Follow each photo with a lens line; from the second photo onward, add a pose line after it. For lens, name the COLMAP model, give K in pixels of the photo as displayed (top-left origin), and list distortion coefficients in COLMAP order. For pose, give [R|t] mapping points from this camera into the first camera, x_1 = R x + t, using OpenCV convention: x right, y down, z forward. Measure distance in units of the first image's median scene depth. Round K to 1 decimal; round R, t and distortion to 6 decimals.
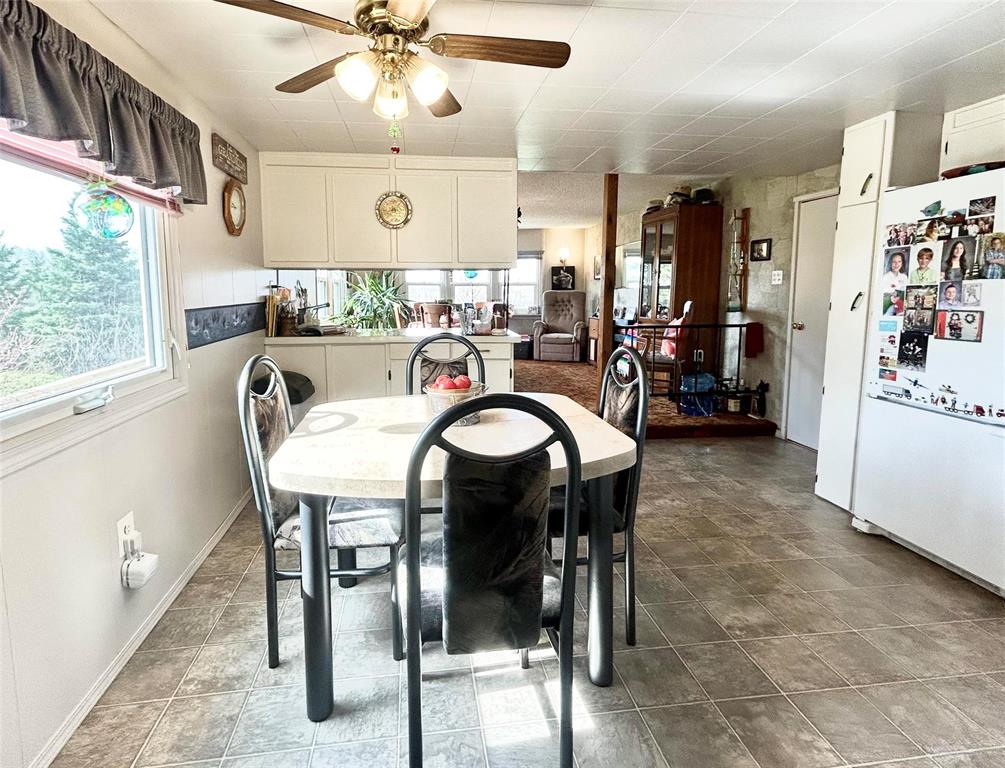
lens RADIAL K [[501.1, 0, 472.3], [0, 501.1, 341.8], [0, 0, 1]] dist [0.000404, 0.001307]
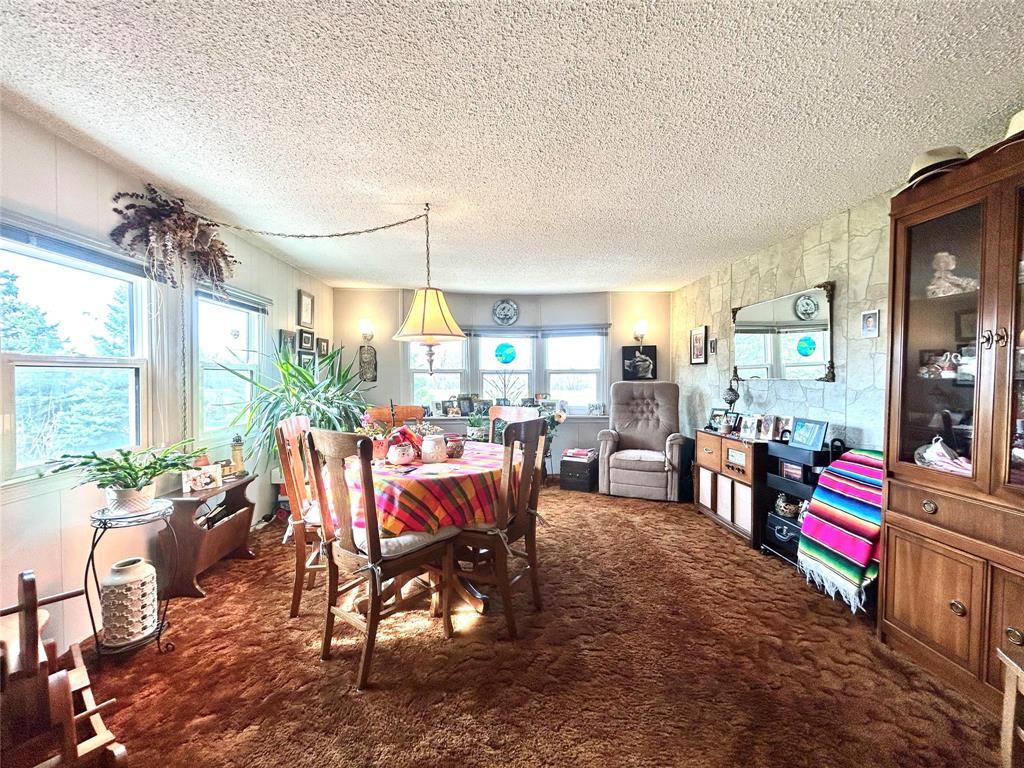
lens RADIAL K [[410.4, 0, 512.0], [0, 410.4, 384.0], [0, 0, 1]] dist [0.000557, 0.000192]
pose [[0.997957, 0.000691, -0.063885, 0.153556], [-0.005886, 0.996683, -0.081163, -0.183424], [0.063617, 0.081374, 0.994651, 1.537427]]
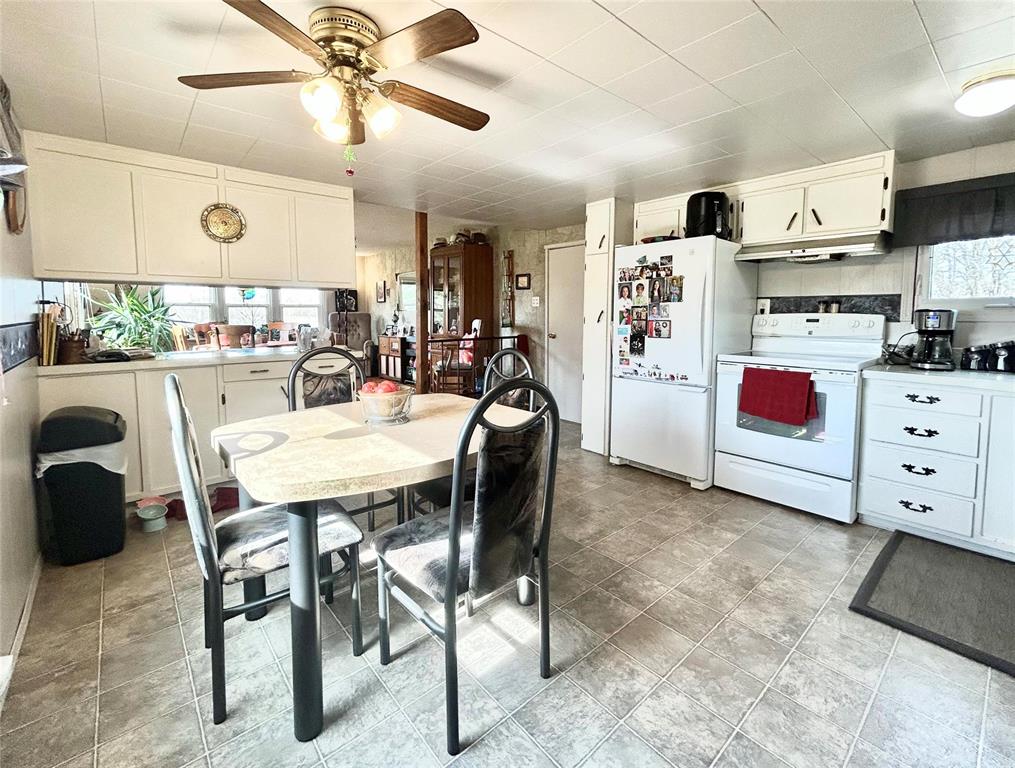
lens RADIAL K [[451.2, 0, 510.2], [0, 451.2, 345.7], [0, 0, 1]] dist [0.001596, 0.000742]
pose [[0.828119, -0.038951, 0.559198, -0.264323], [0.057310, 0.998239, -0.015339, 0.015437], [-0.557615, 0.044750, 0.828892, 0.010363]]
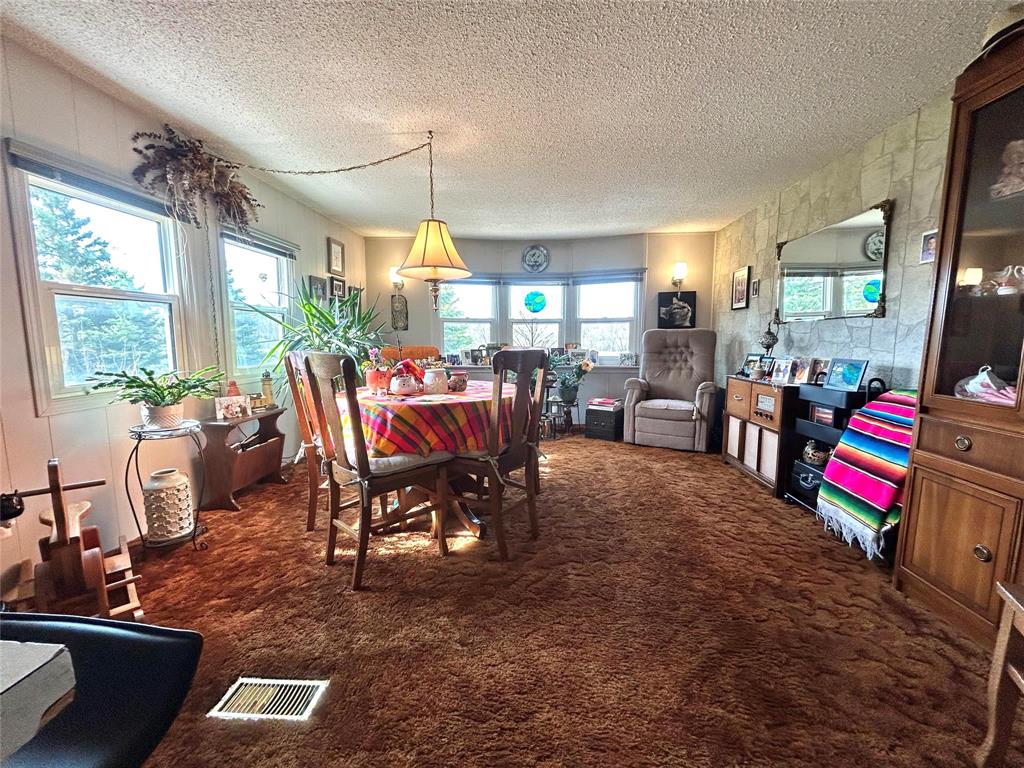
lens RADIAL K [[410.7, 0, 512.0], [0, 410.7, 384.0], [0, 0, 1]] dist [-0.000529, 0.000269]
pose [[0.982411, 0.020330, -0.185623, 0.259656], [-0.018189, 0.999747, 0.013226, -0.124935], [0.185845, -0.009617, 0.982532, 1.564961]]
